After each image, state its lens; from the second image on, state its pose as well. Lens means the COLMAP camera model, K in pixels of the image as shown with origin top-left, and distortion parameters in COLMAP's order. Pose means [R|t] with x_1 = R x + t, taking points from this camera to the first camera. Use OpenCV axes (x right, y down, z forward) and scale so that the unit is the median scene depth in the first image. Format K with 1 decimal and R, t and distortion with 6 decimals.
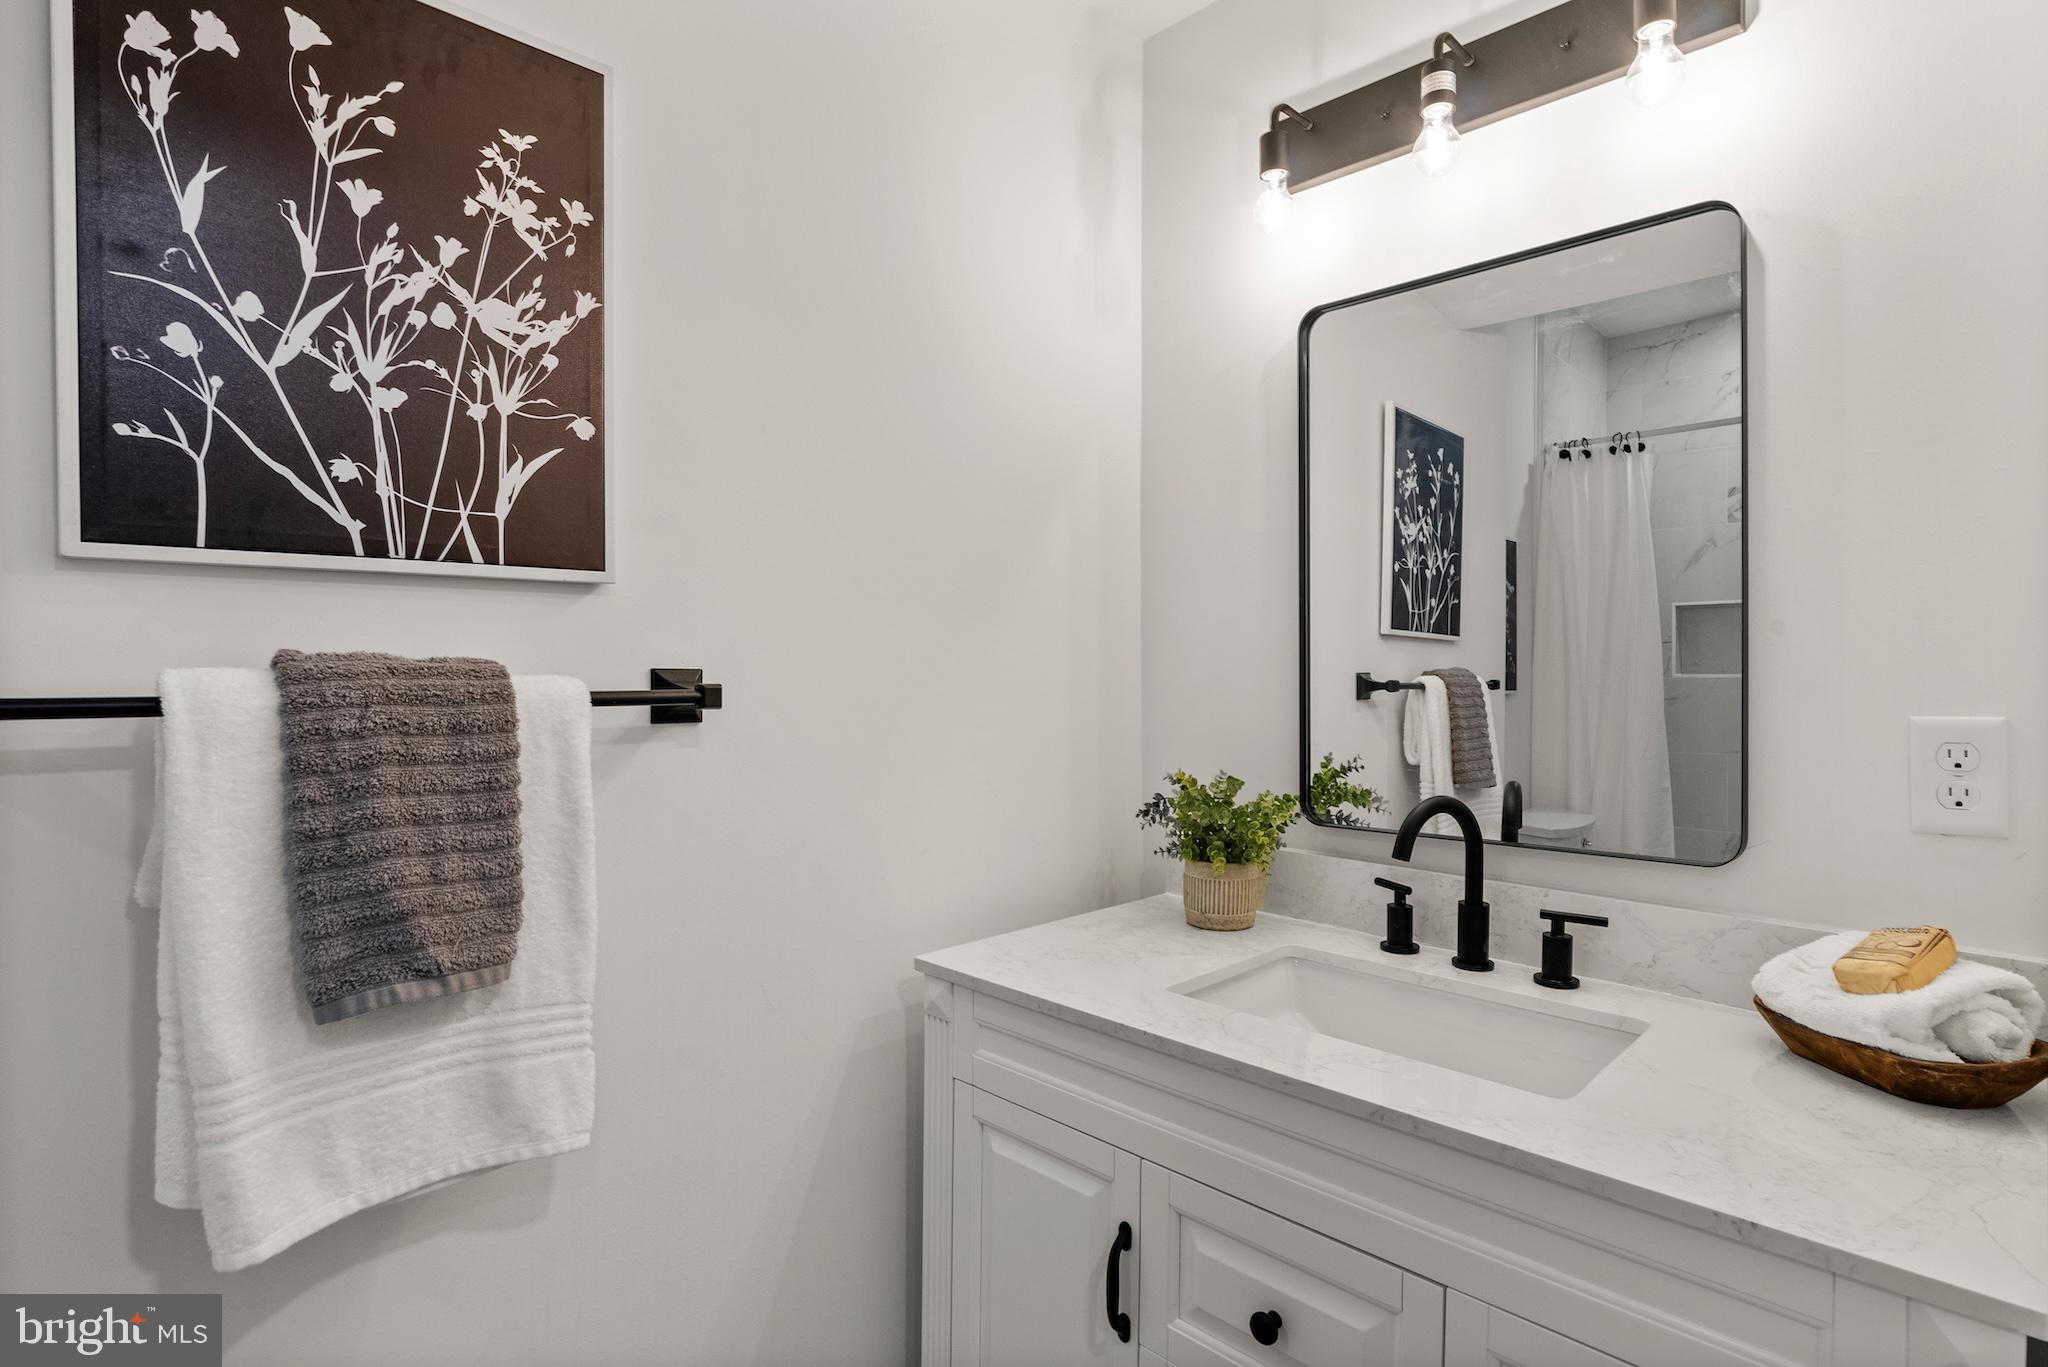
lens RADIAL K [[1022.9, 0, 973.0], [0, 1022.9, 683.5], [0, 0, 1]] dist [-0.005396, 0.000266]
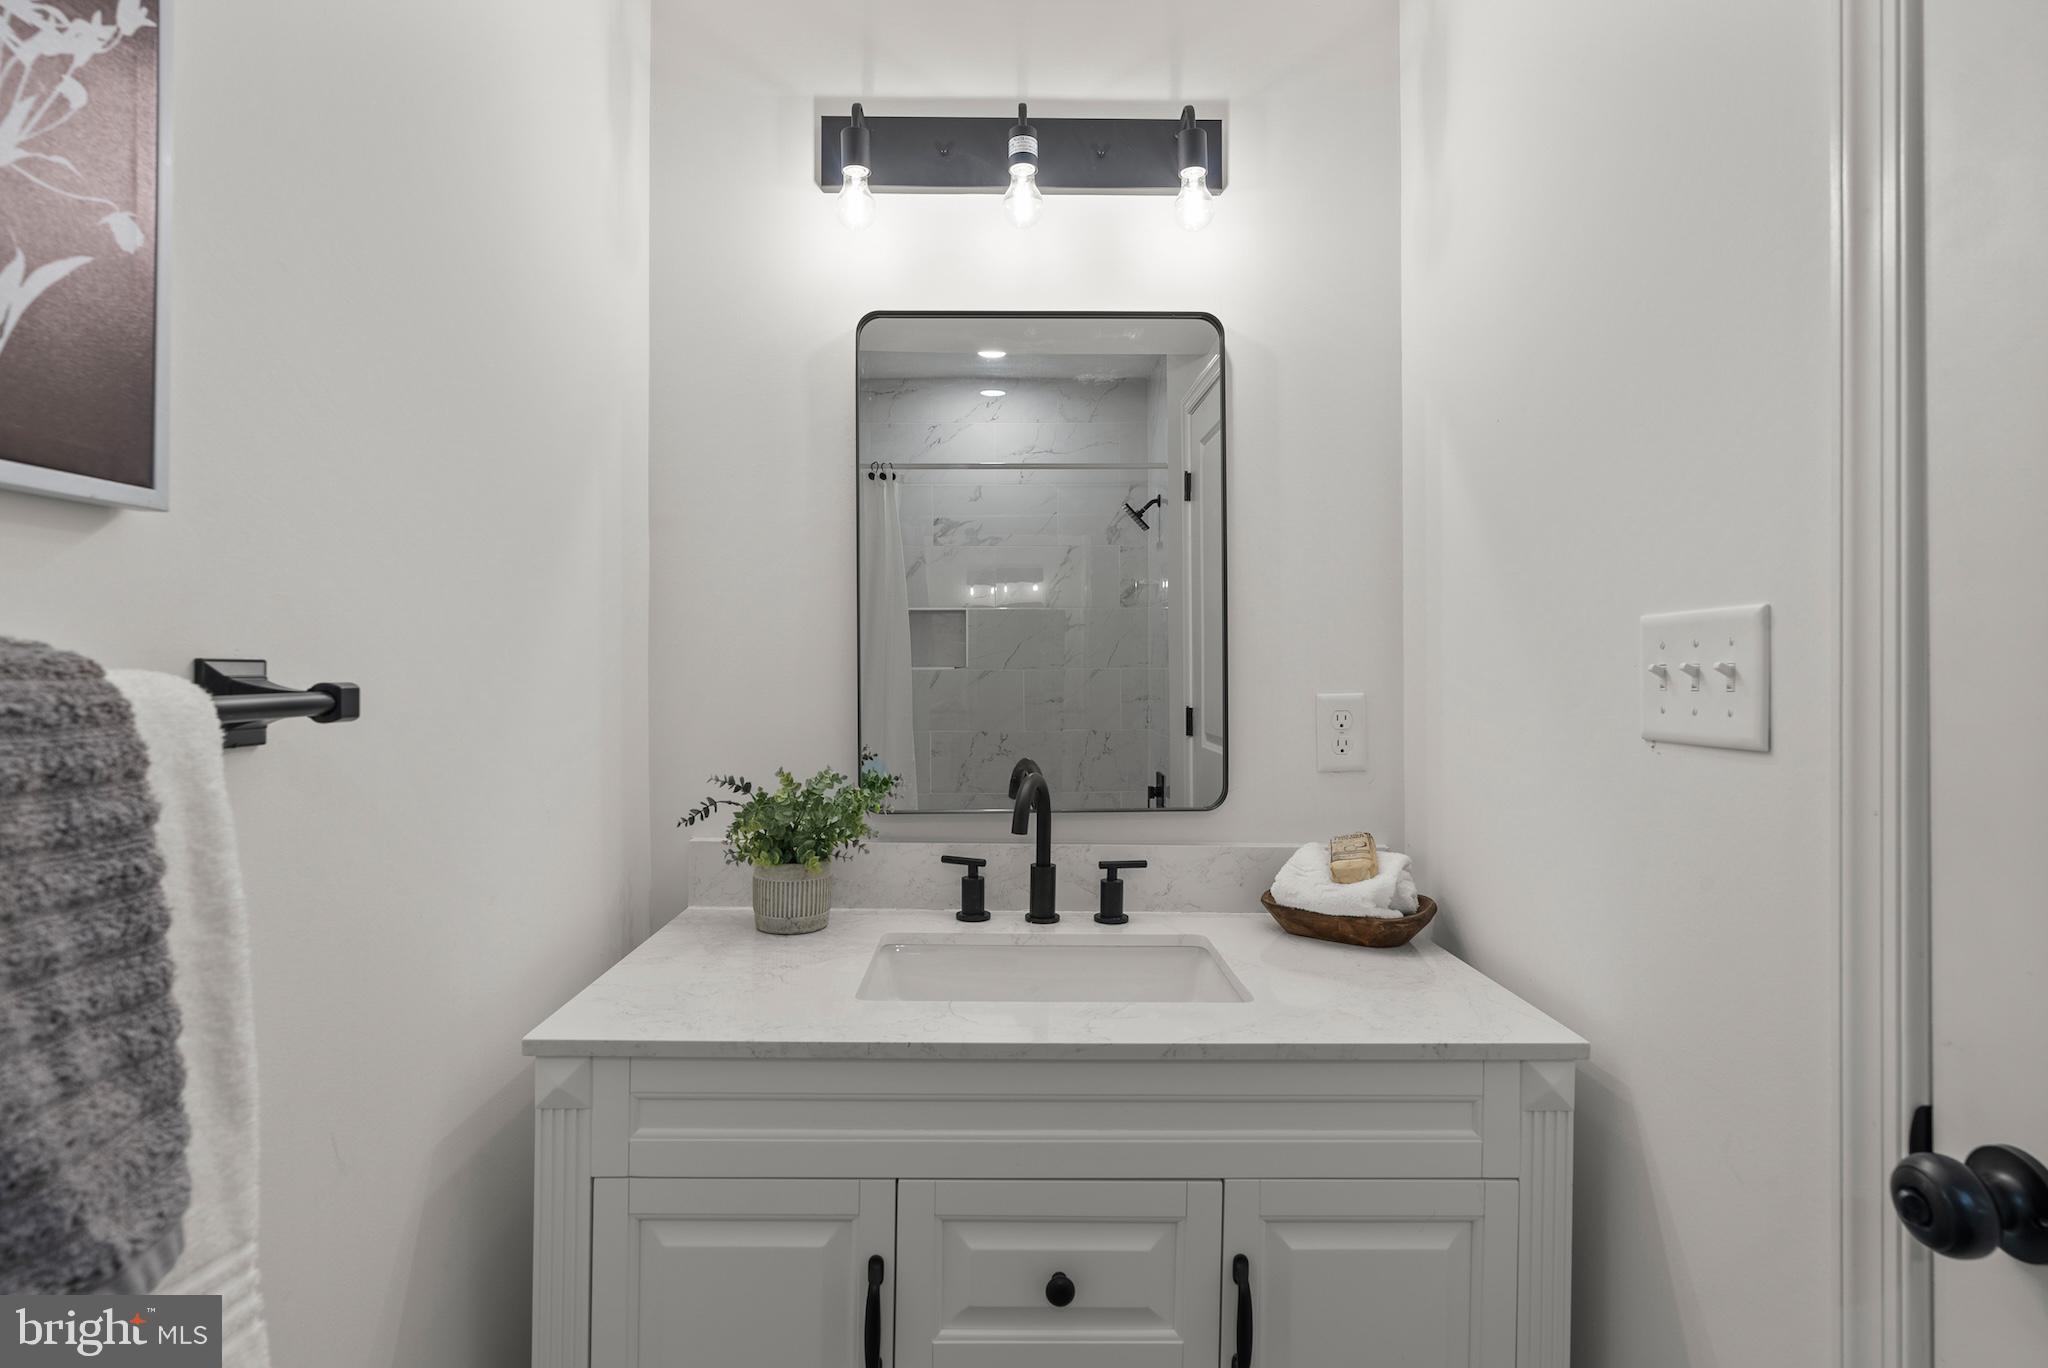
lens RADIAL K [[1022.9, 0, 1018.2], [0, 1022.9, 670.0], [0, 0, 1]] dist [-0.005396, 0.000266]
pose [[0.700181, -0.004208, 0.713953, -0.423112], [0.008860, 0.999957, -0.002796, -0.002566], [-0.713910, 0.008283, 0.700188, 0.251314]]
